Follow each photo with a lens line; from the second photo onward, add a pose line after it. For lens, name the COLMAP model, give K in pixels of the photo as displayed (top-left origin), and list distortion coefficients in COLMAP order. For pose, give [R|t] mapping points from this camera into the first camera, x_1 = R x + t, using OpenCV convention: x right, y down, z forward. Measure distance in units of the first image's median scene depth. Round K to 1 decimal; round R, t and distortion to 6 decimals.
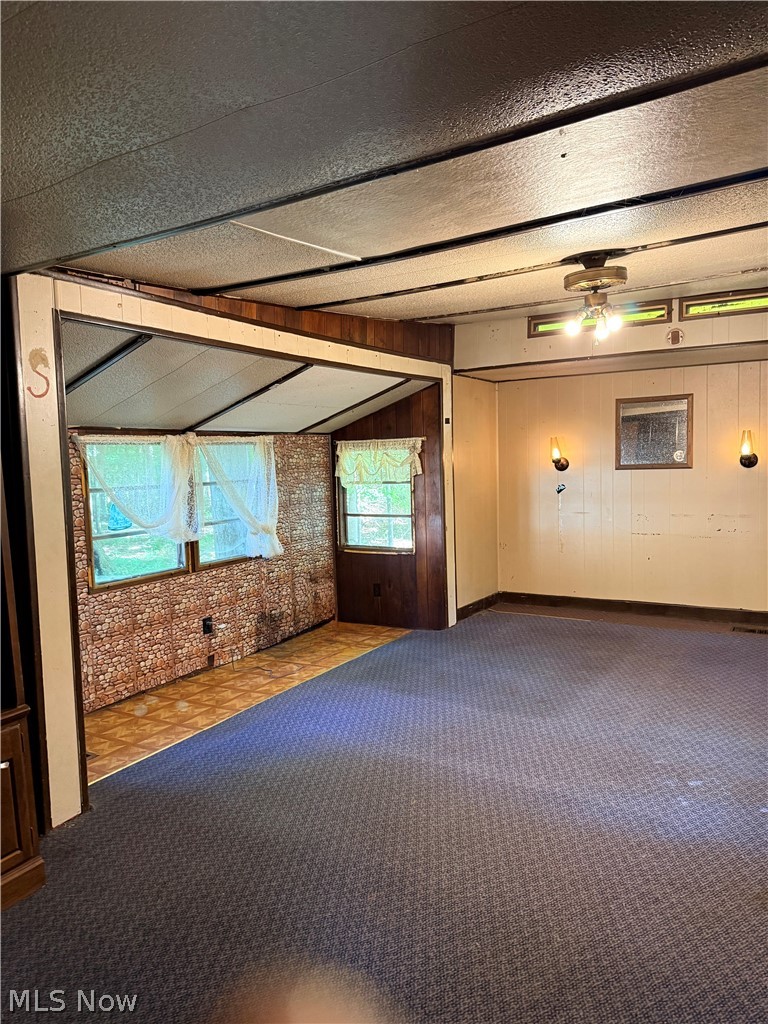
lens RADIAL K [[709.2, 0, 384.0], [0, 709.2, 512.0], [0, 0, 1]] dist [-0.034700, -0.000682]
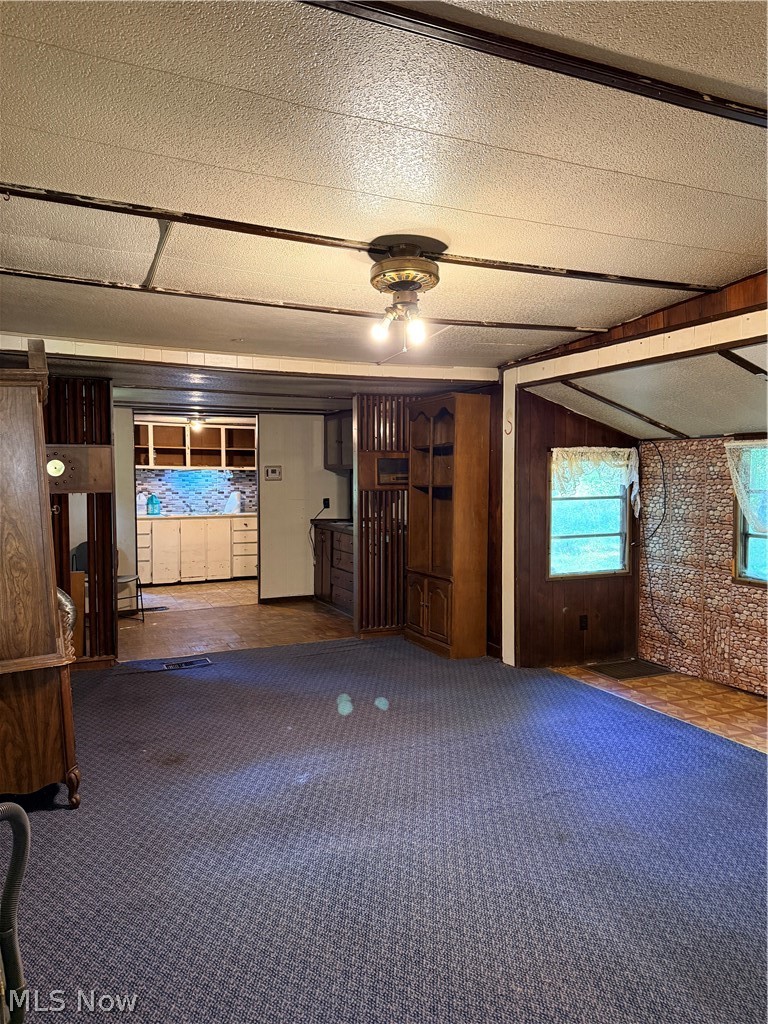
lens RADIAL K [[709.2, 0, 384.0], [0, 709.2, 512.0], [0, 0, 1]] dist [-0.034700, -0.000682]
pose [[-0.592649, 0.076185, -0.801850, 0.814786], [-0.033649, 0.992306, 0.119150, -0.112061], [0.804758, 0.097596, -0.585525, 1.213830]]
